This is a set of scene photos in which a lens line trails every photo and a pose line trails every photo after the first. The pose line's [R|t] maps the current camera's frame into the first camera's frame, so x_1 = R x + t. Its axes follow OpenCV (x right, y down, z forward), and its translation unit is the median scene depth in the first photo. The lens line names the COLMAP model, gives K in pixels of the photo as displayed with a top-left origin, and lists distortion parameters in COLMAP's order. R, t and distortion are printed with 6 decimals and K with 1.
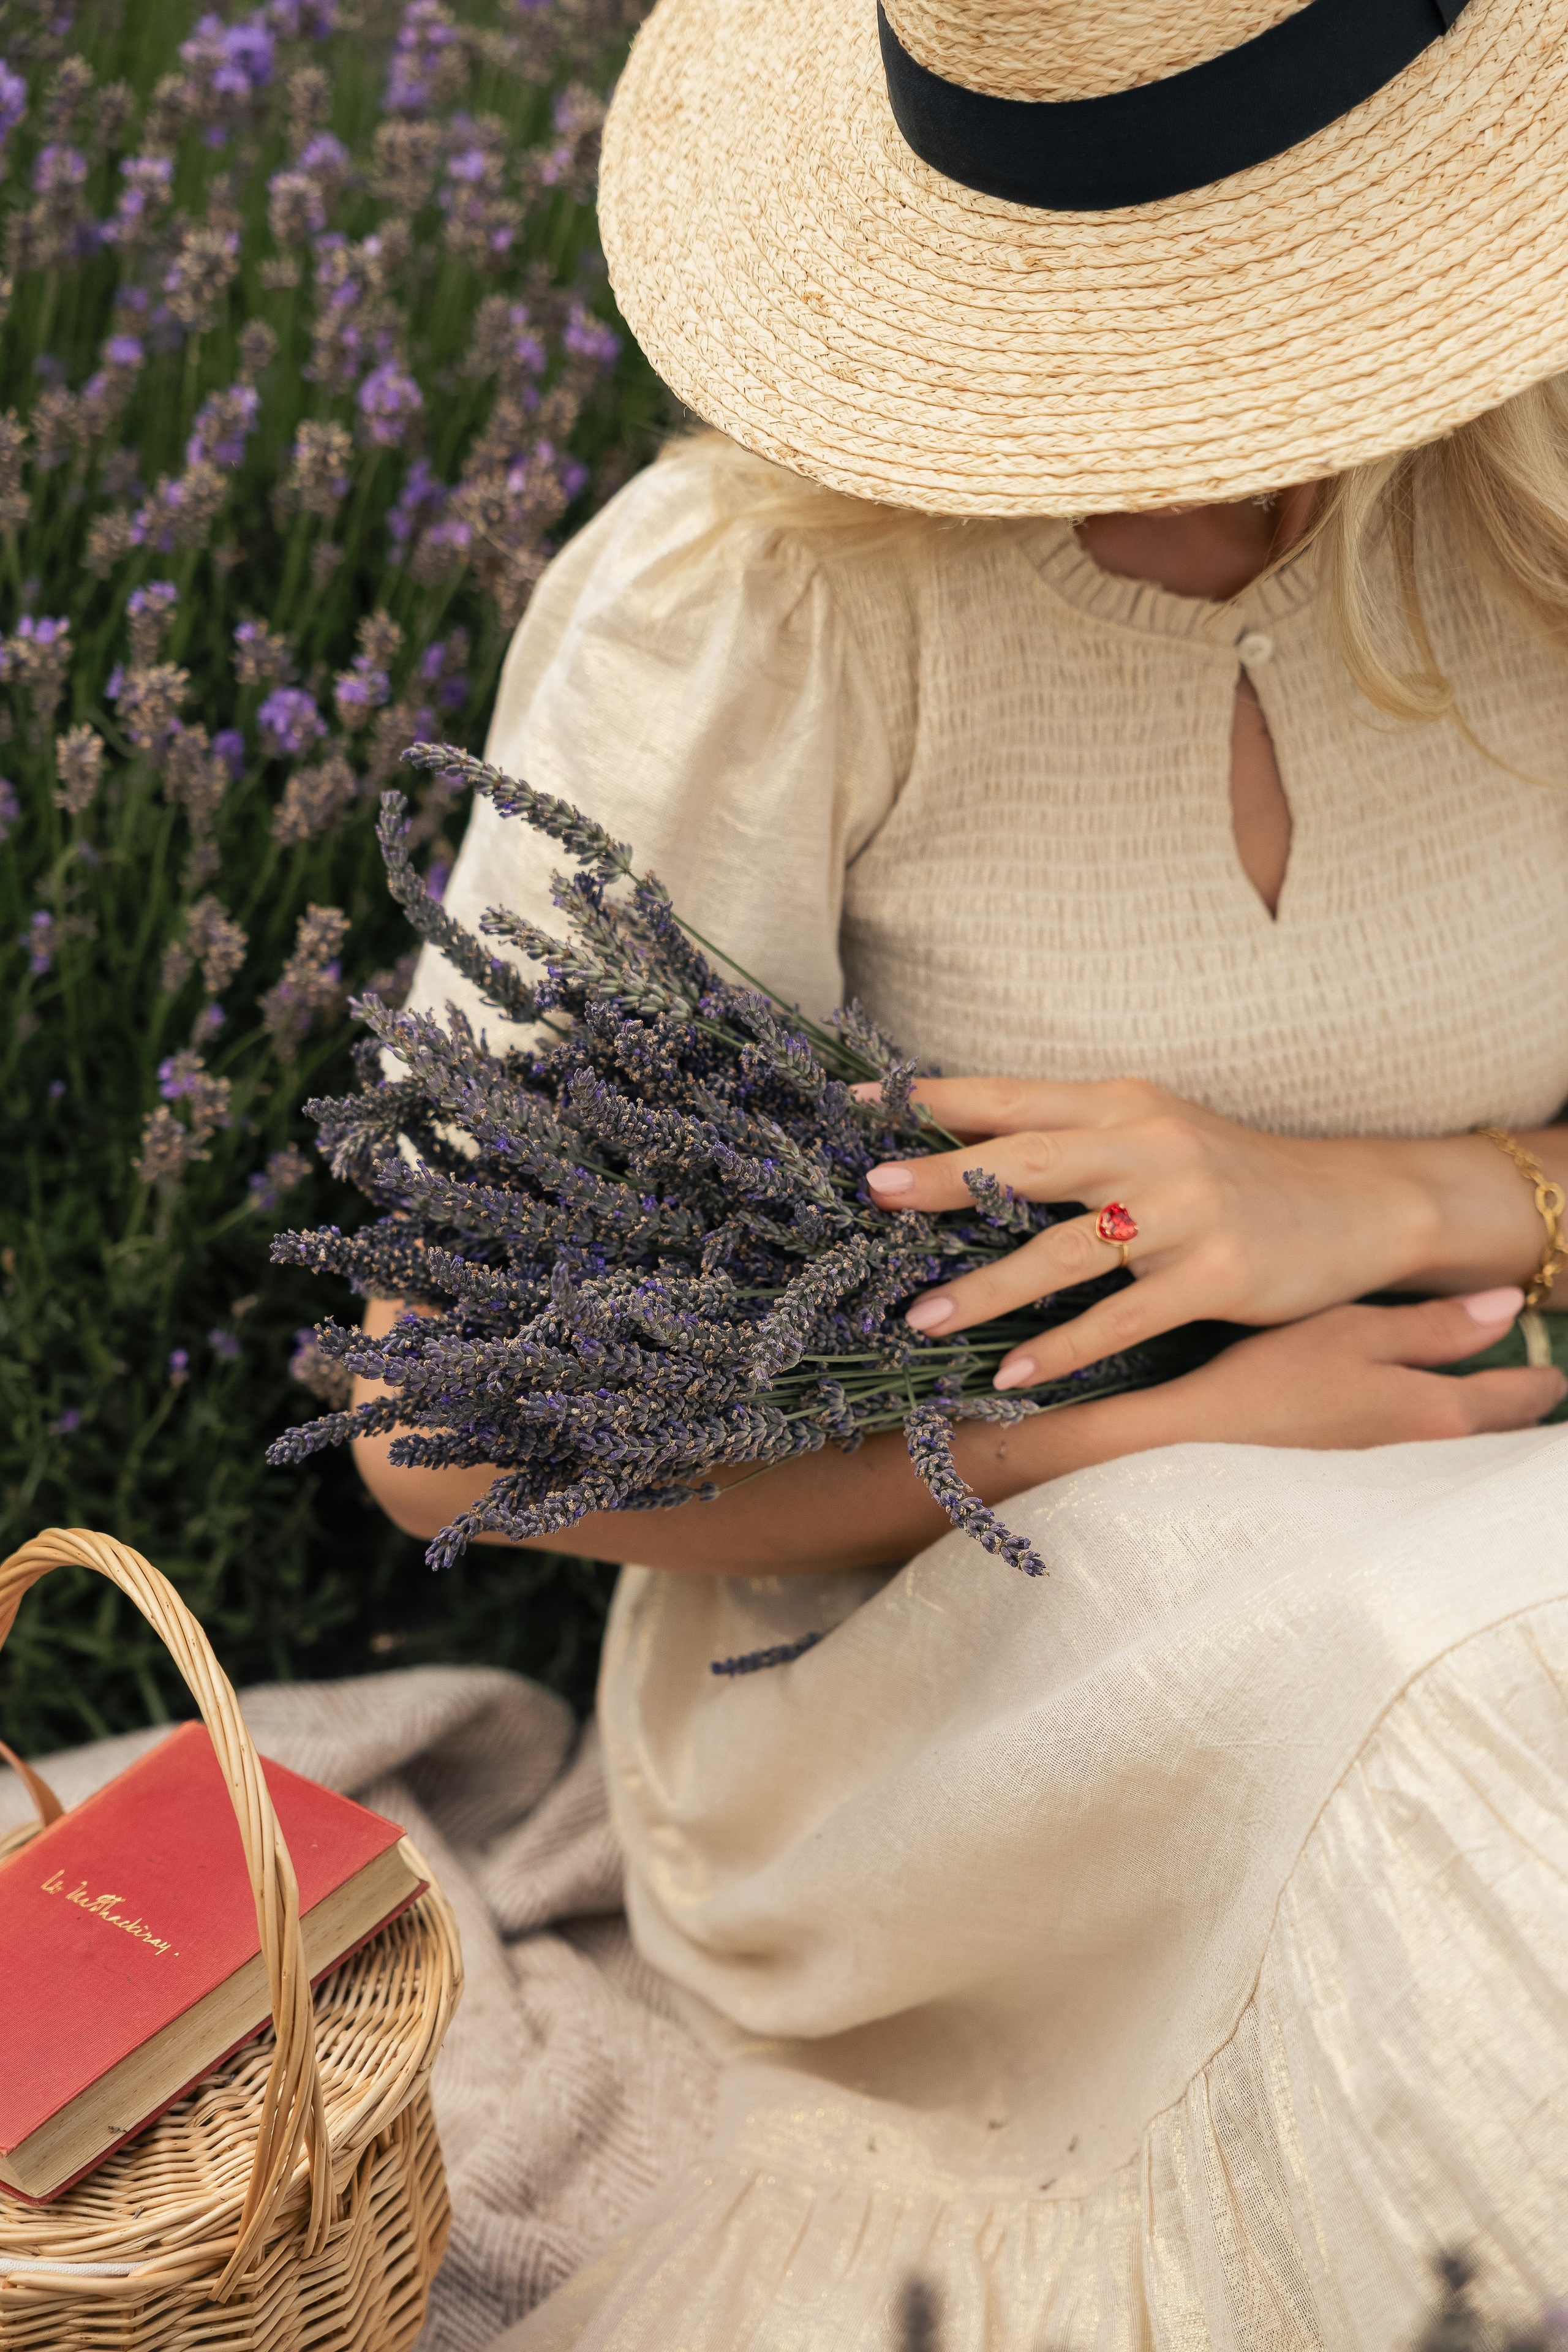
lens RADIAL K [[4600.4, 0, 787.5], [0, 4600.4, 1175.8], [0, 0, 1]] dist [0.043194, 0.000000]
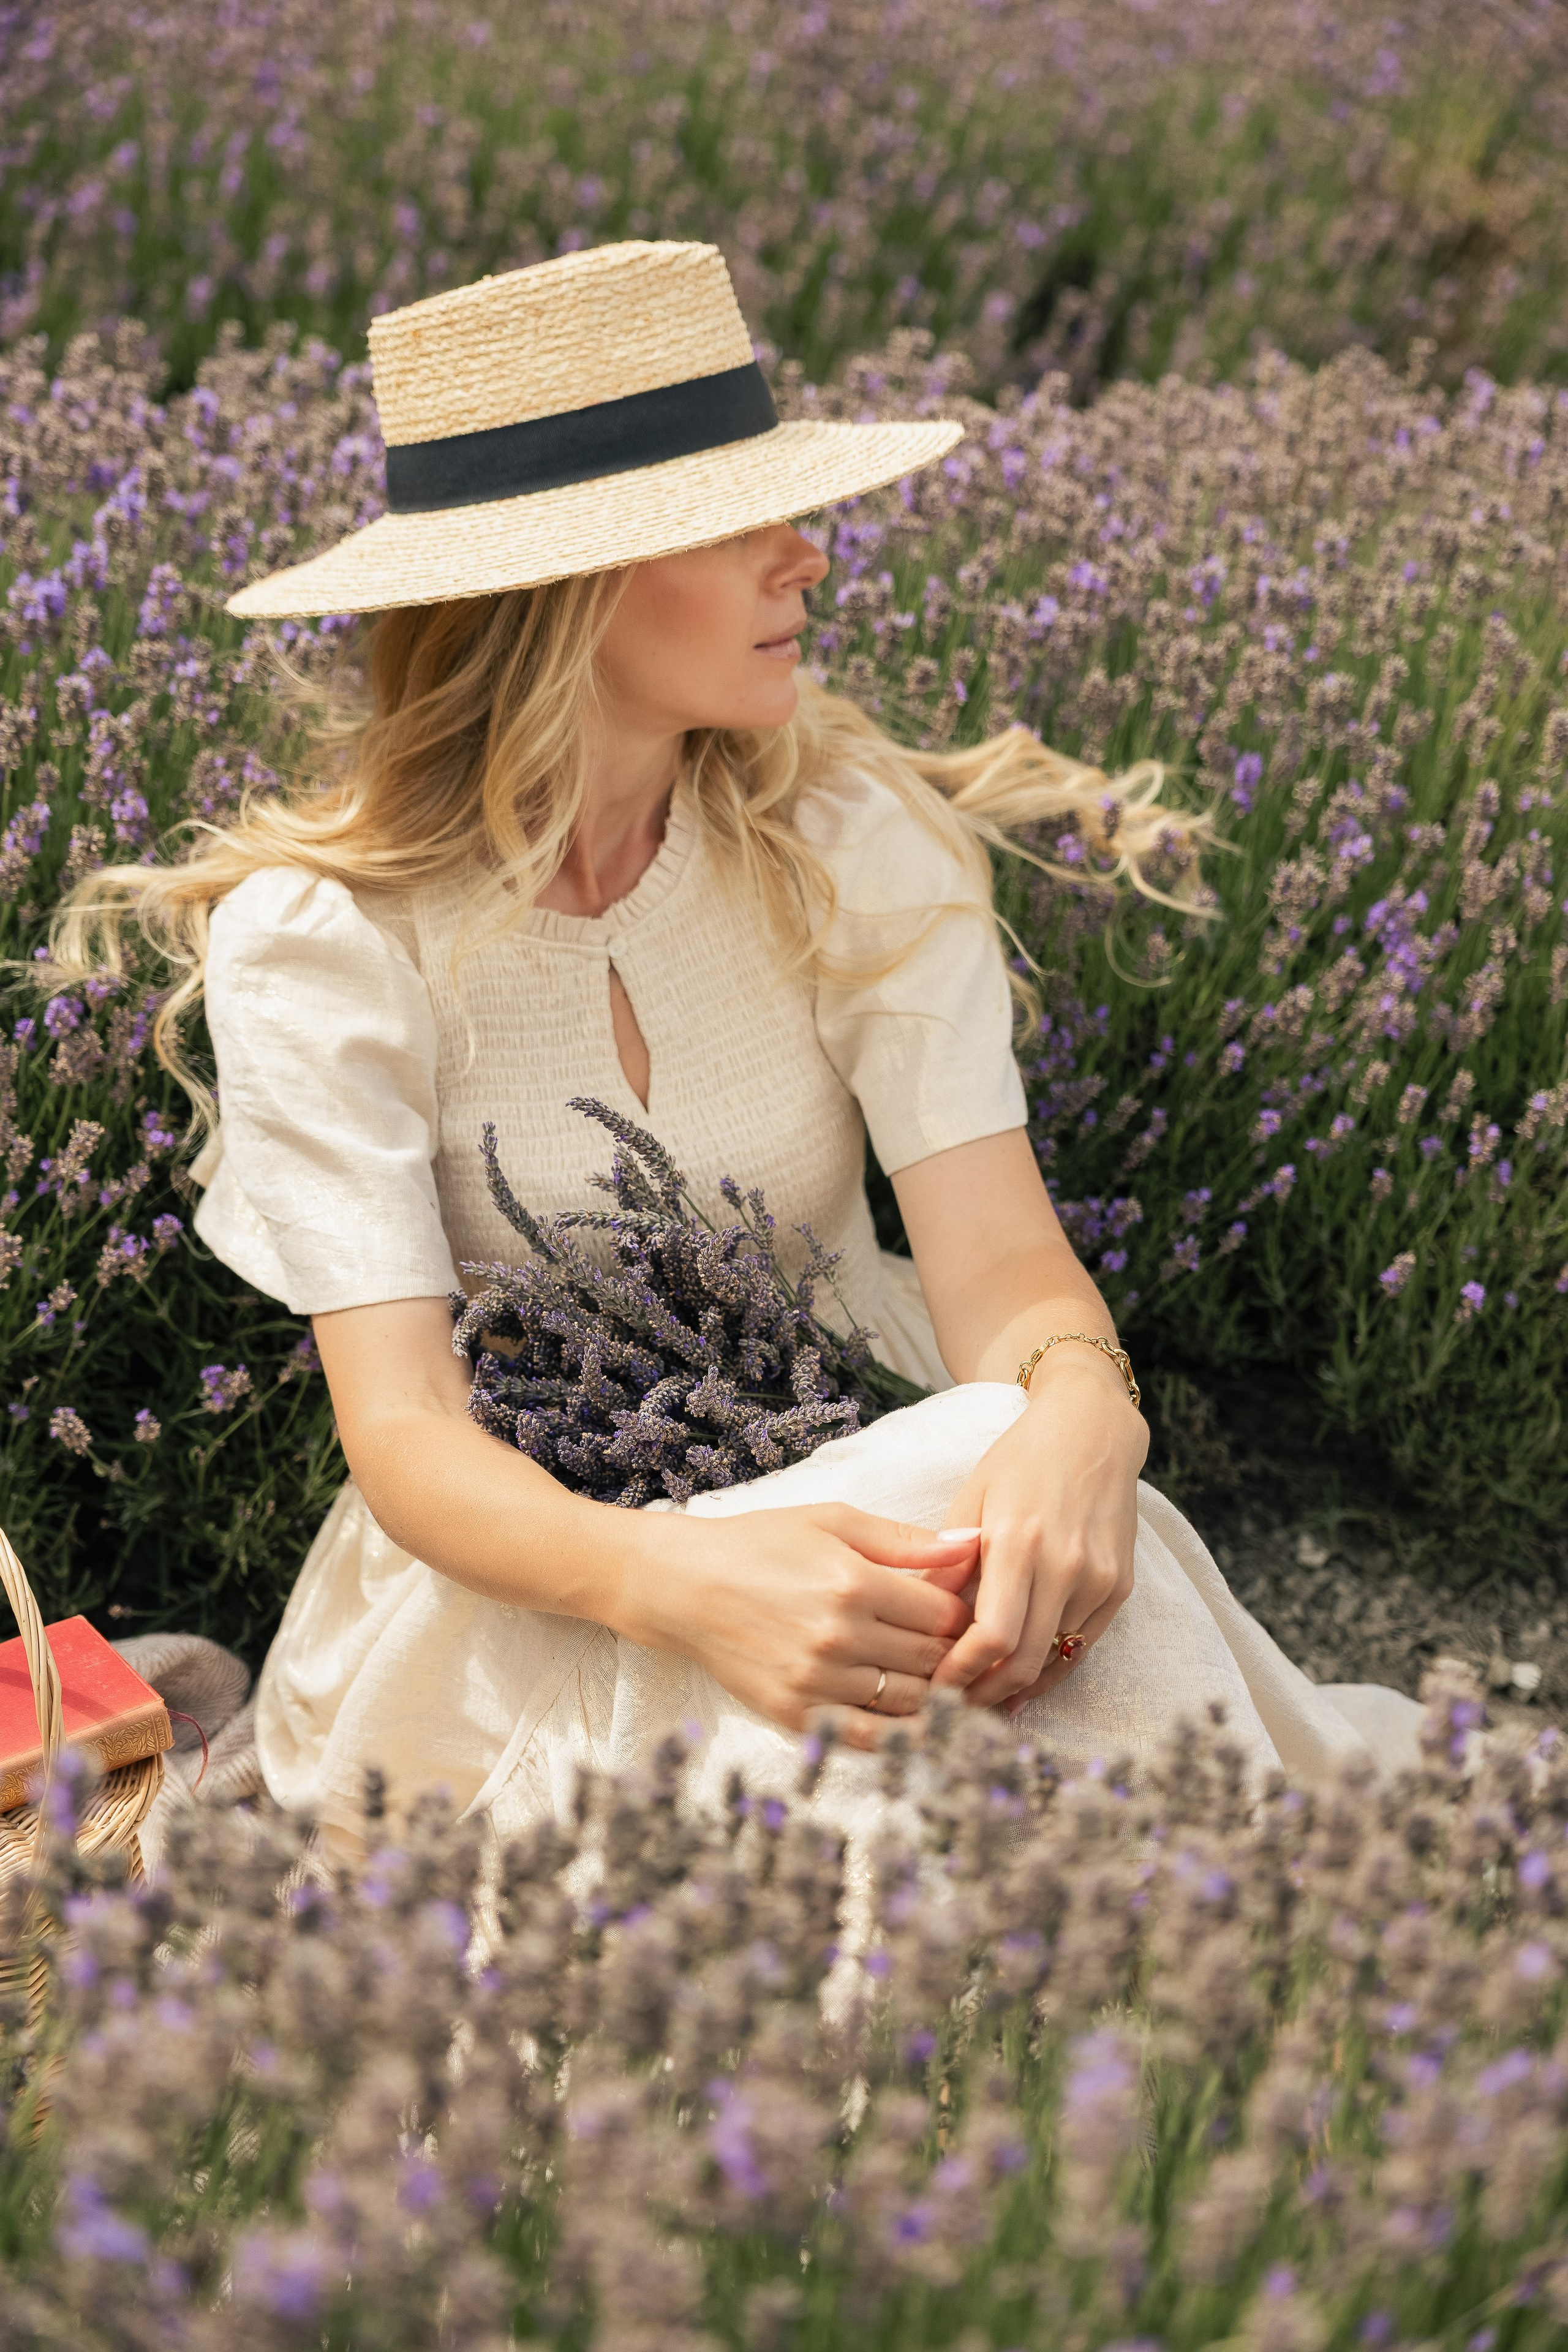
lens RADIAL K [[3854.4, 0, 780.3], [0, 3854.4, 1177.2], [0, 0, 1]] dist [0.143550, 0.000000]
pose [[0.998723, 0.002785, 0.050449, 0.067018], [0.001891, 0.995721, -0.092392, 0.077493], [-0.050491, 0.092369, 0.994444, -0.315411]]
